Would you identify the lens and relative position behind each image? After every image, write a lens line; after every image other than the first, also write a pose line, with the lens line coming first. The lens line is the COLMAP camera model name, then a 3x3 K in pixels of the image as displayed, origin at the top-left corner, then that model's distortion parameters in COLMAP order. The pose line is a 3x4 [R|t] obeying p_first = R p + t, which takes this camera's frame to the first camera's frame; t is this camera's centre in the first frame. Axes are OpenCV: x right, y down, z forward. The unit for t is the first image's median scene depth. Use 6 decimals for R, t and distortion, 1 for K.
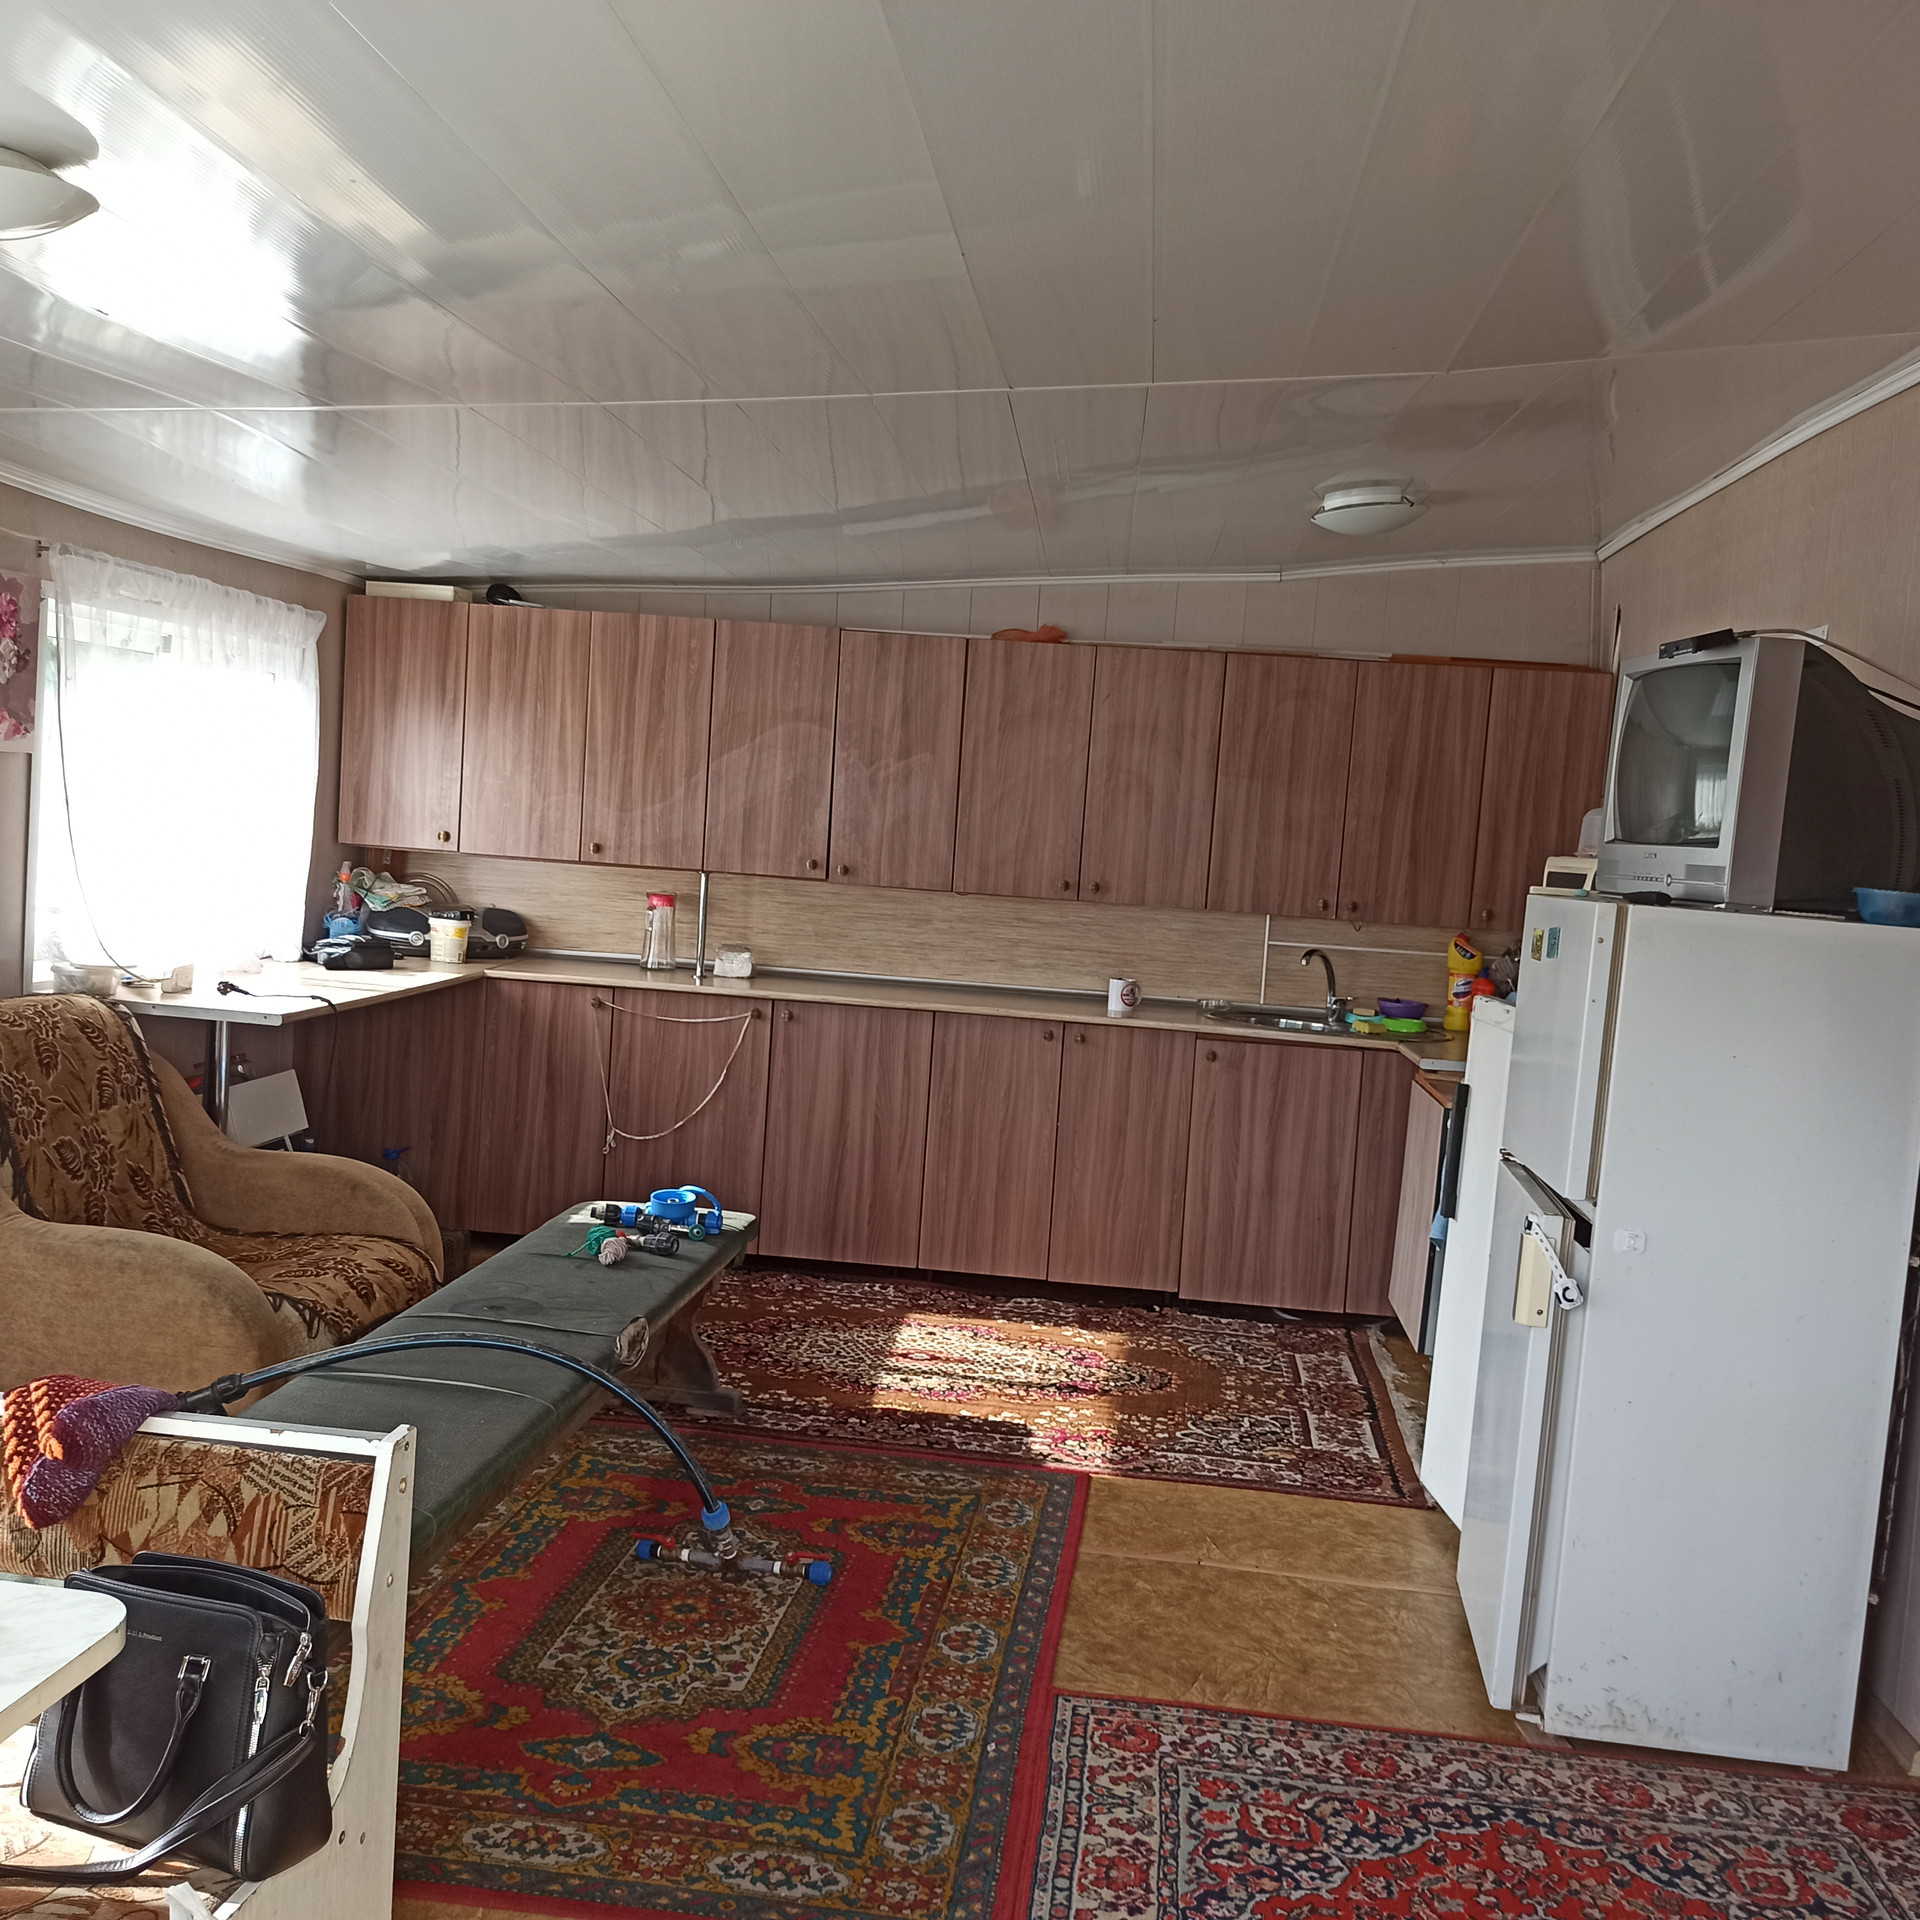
lens RADIAL K [[1893.2, 0, 960.0], [0, 1893.2, 960.0], [0, 0, 1]] dist [0.064183, -0.086071]
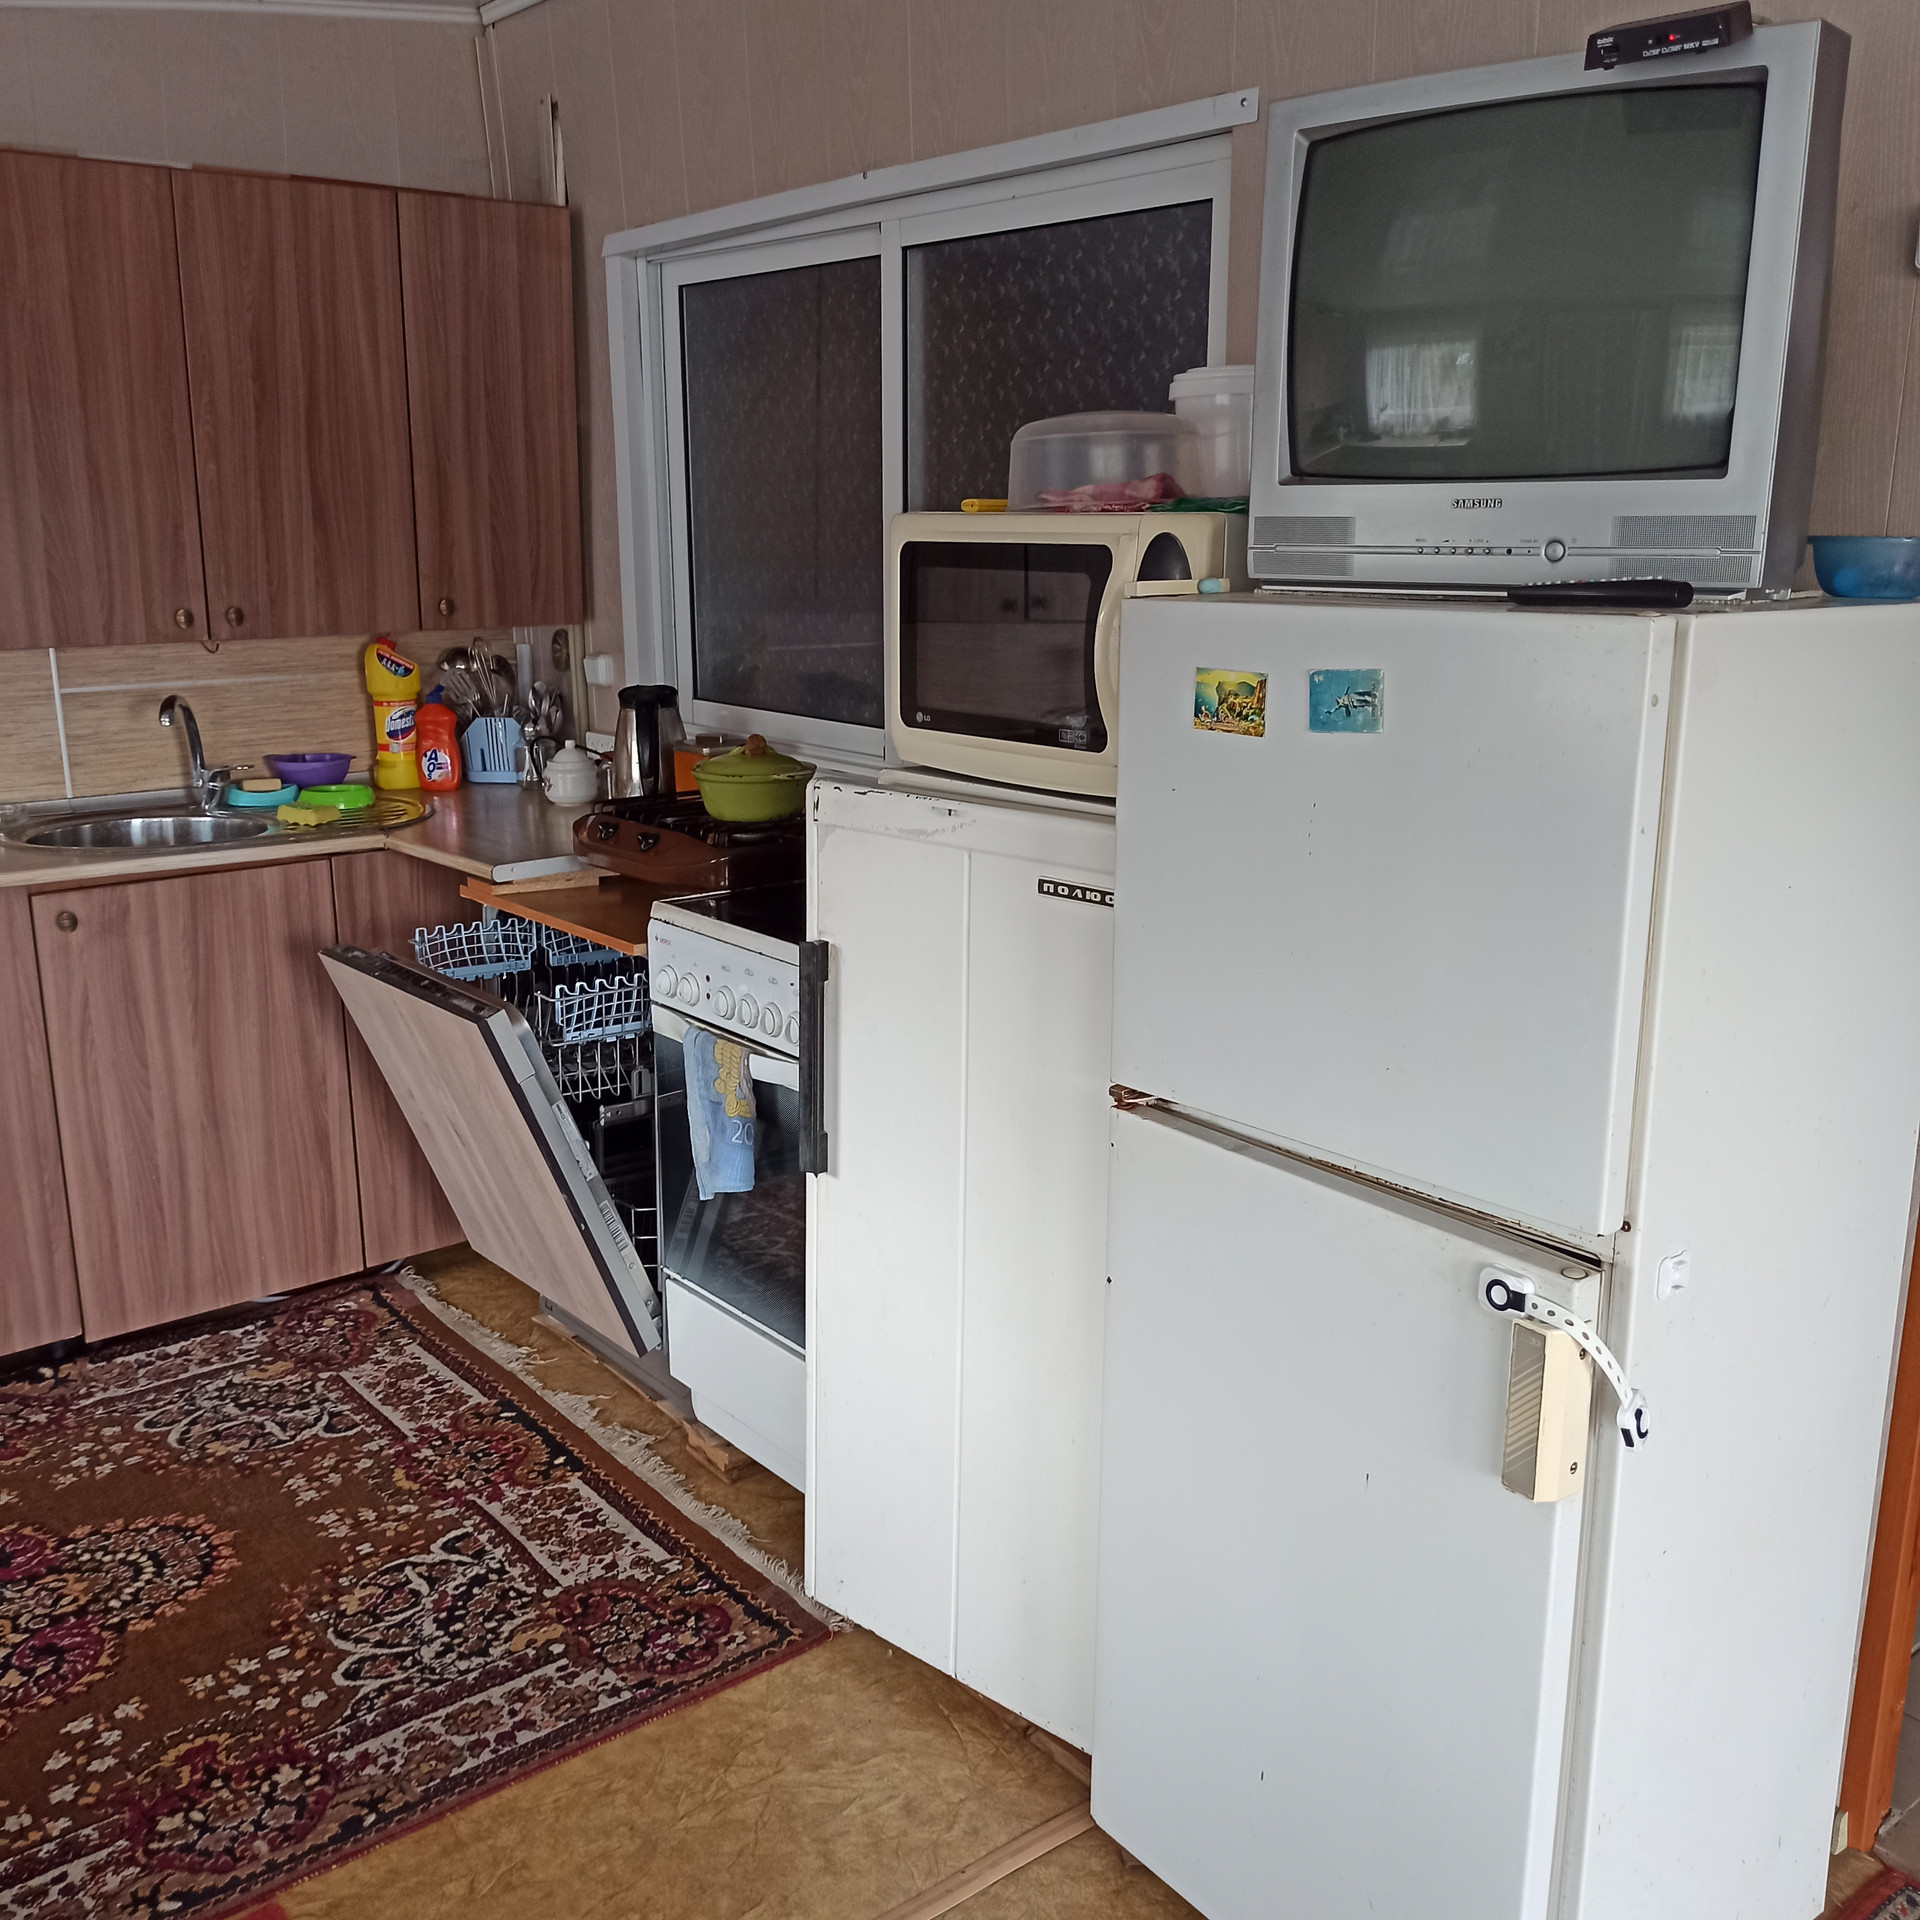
lens RADIAL K [[1893.2, 0, 960.0], [0, 1893.2, 960.0], [0, 0, 1]] dist [0.064183, -0.086071]
pose [[0.703236, -0.236194, 0.670576, -0.059481], [0.103107, 0.967112, 0.232513, -0.040583], [-0.703440, -0.094371, 0.704461, 0.426283]]
